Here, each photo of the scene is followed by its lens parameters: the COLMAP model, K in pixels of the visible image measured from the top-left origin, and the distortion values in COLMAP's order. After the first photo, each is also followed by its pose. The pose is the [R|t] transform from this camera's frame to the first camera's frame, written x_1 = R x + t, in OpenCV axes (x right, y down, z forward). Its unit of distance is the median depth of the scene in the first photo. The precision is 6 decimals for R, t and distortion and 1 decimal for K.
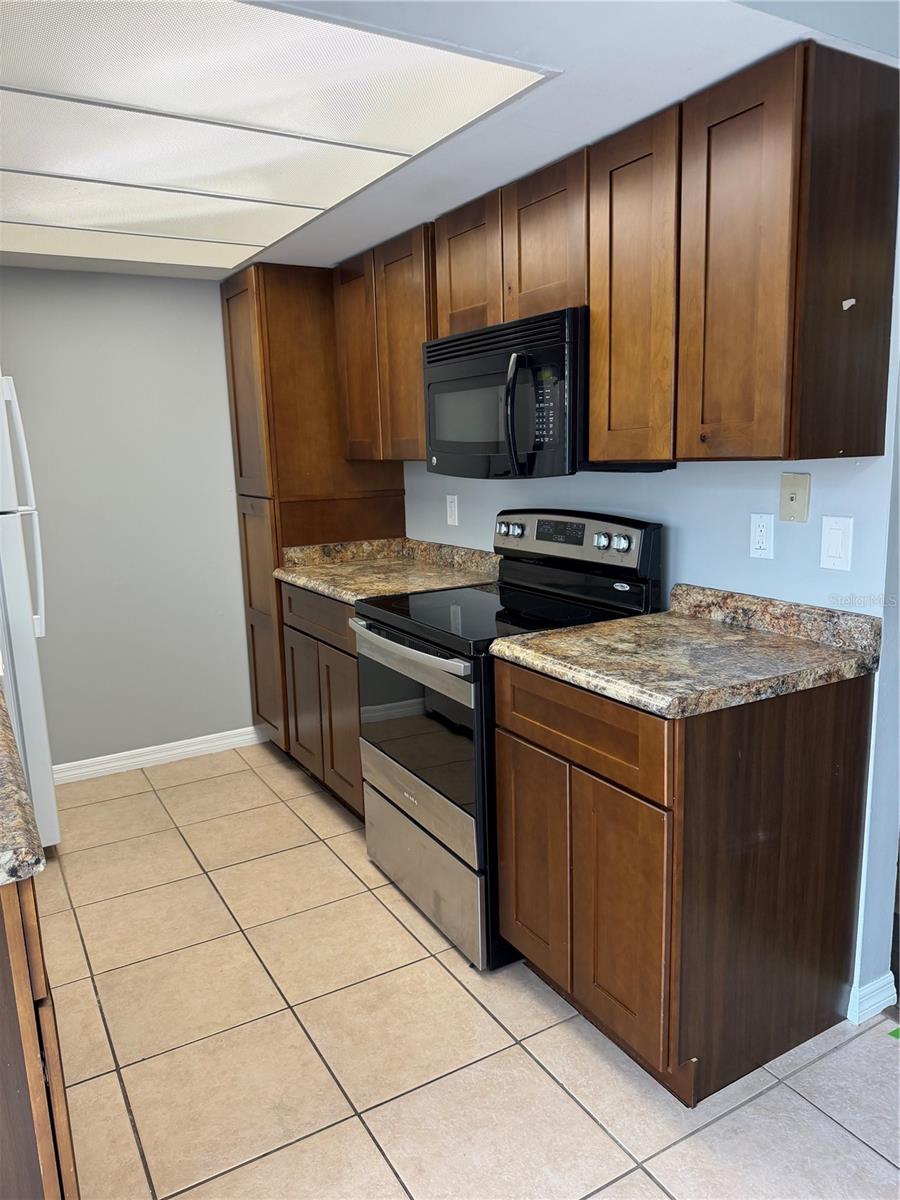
lens RADIAL K [[848.0, 0, 451.1], [0, 848.0, 600.6], [0, 0, 1]] dist [0.034262, -0.022328]
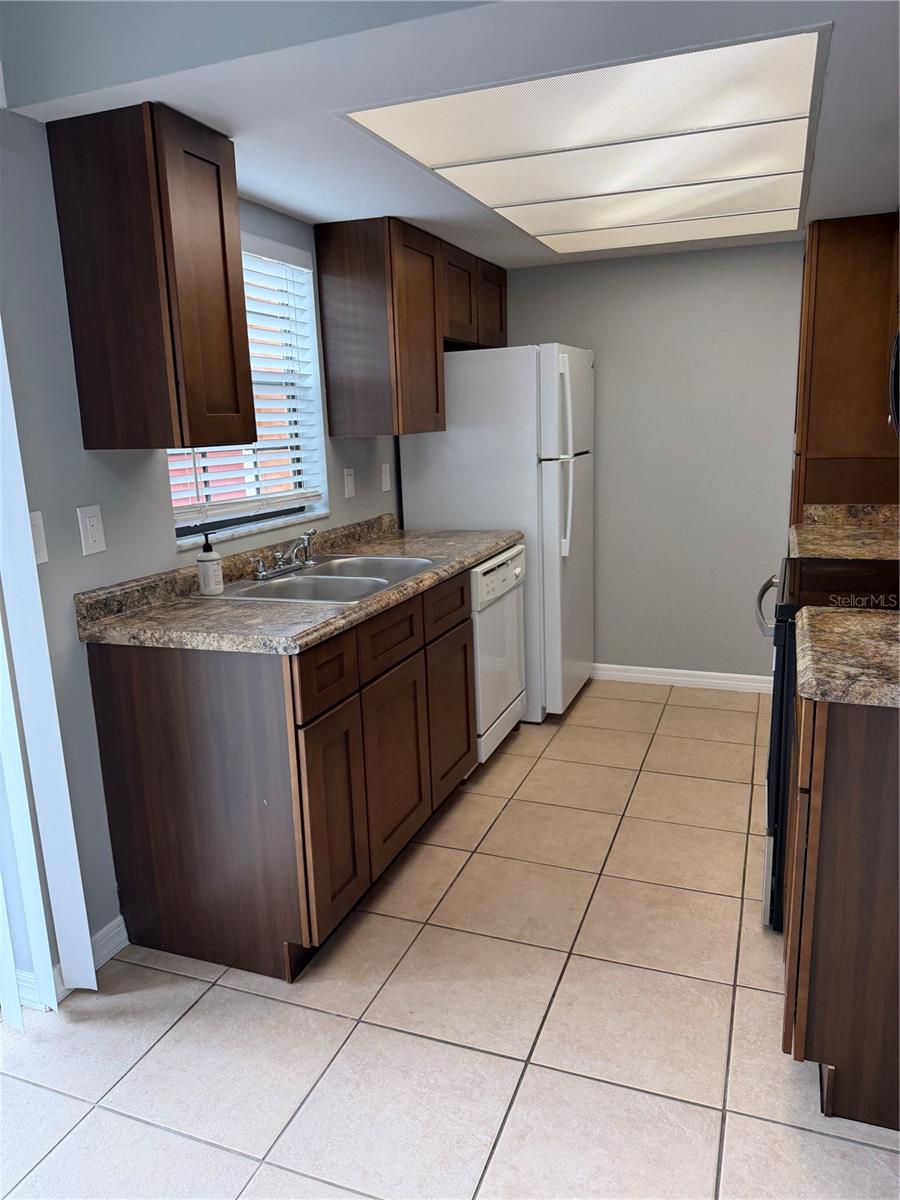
lens RADIAL K [[848.0, 0, 454.6], [0, 848.0, 600.3], [0, 0, 1]] dist [0.034262, -0.022328]
pose [[0.626394, 0.166033, -0.761619, 0.603184], [-0.122311, 0.985885, 0.114328, -0.027077], [0.769851, 0.021540, 0.637860, 0.059874]]
